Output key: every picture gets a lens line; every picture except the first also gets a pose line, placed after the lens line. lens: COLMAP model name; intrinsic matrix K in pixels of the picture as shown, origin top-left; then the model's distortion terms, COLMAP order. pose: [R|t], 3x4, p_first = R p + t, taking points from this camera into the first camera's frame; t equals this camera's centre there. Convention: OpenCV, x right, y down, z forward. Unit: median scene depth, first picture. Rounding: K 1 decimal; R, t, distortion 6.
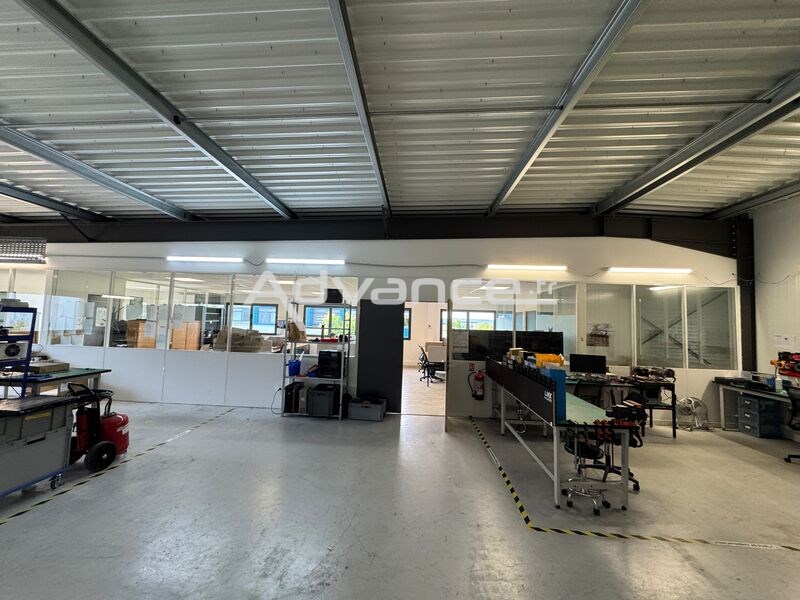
lens RADIAL K [[319.6, 0, 399.7], [0, 319.6, 299.0], [0, 0, 1]] dist [-0.000108, -0.000687]
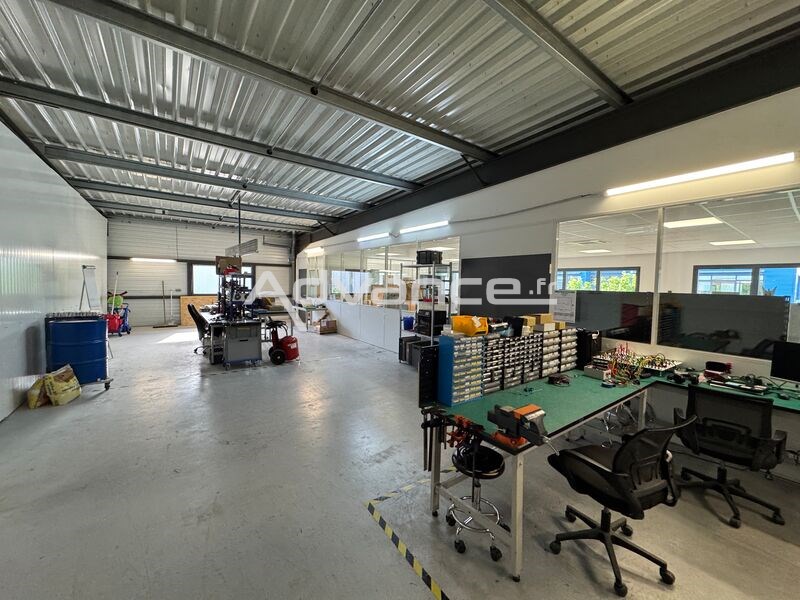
lens RADIAL K [[319.6, 0, 399.5], [0, 319.6, 296.6], [0, 0, 1]] dist [-0.000108, -0.000687]
pose [[0.625408, 0.015838, -0.780137, 0.548815], [0.055716, 0.996336, 0.064893, 0.044421], [0.778306, -0.084051, 0.622234, 0.270804]]
